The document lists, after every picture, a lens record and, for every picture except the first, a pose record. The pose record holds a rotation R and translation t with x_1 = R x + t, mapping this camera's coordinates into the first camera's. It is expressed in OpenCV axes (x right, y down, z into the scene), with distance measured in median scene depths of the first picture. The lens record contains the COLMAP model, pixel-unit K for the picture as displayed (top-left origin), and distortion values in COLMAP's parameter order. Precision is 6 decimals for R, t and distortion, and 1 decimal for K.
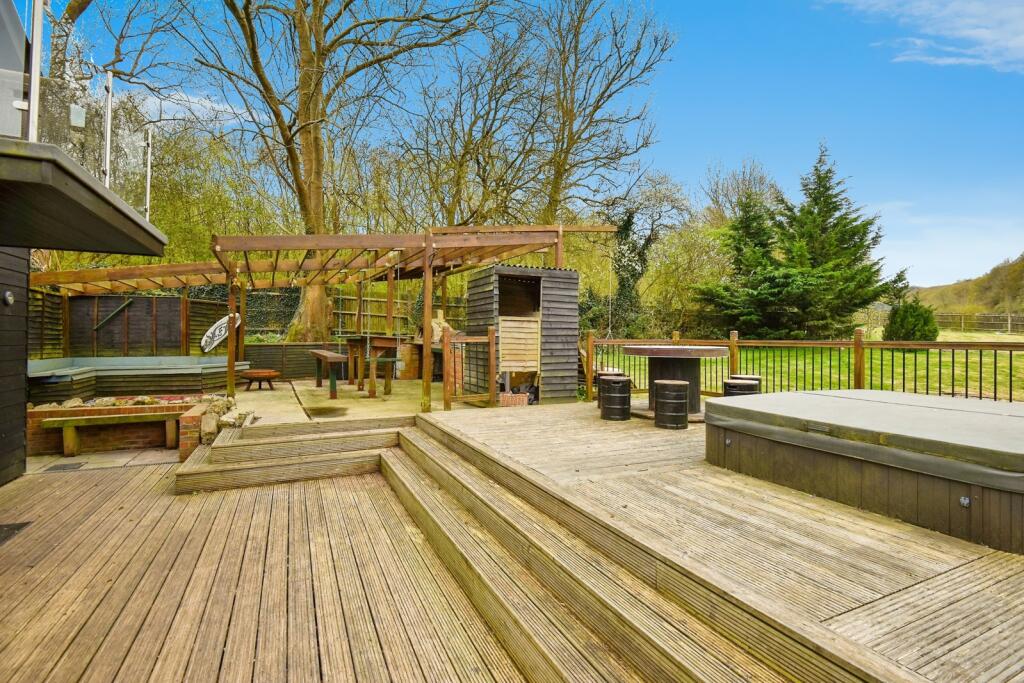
lens RADIAL K [[472.3, 0, 512.5], [0, 472.3, 338.1], [0, 0, 1]] dist [0.002207, 0.000170]
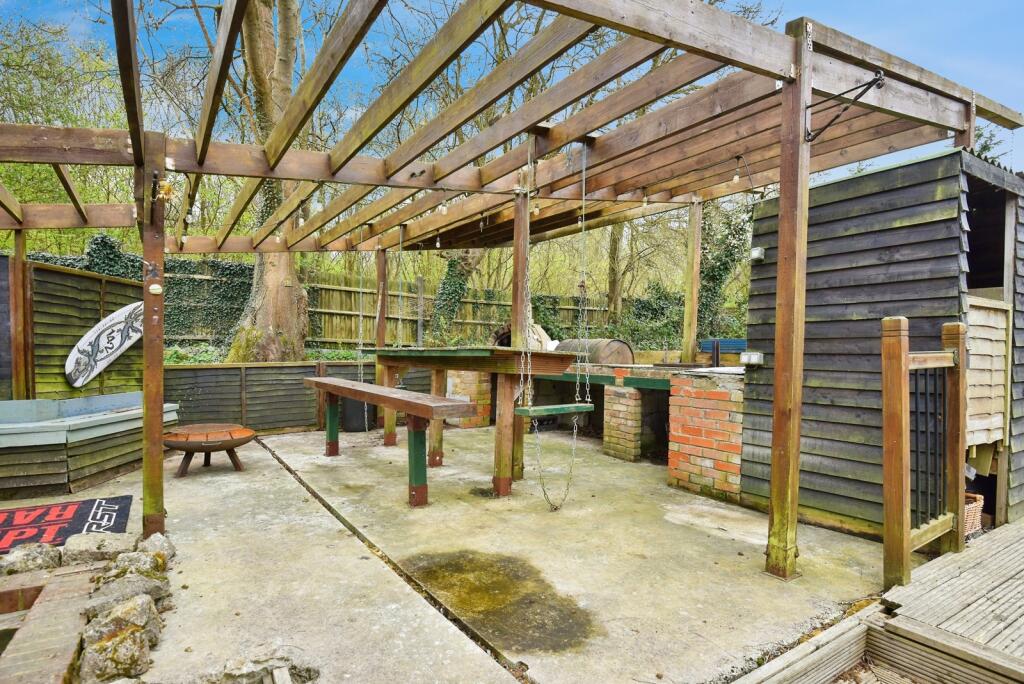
lens RADIAL K [[527.1, 0, 520.1], [0, 527.1, 364.3], [0, 0, 1]] dist [-0.013173, -0.001058]
pose [[0.992129, -0.006260, 0.125067, -0.291427], [0.003075, 0.999666, 0.025646, -0.002193], [-0.125186, -0.025060, 0.991817, 0.453325]]
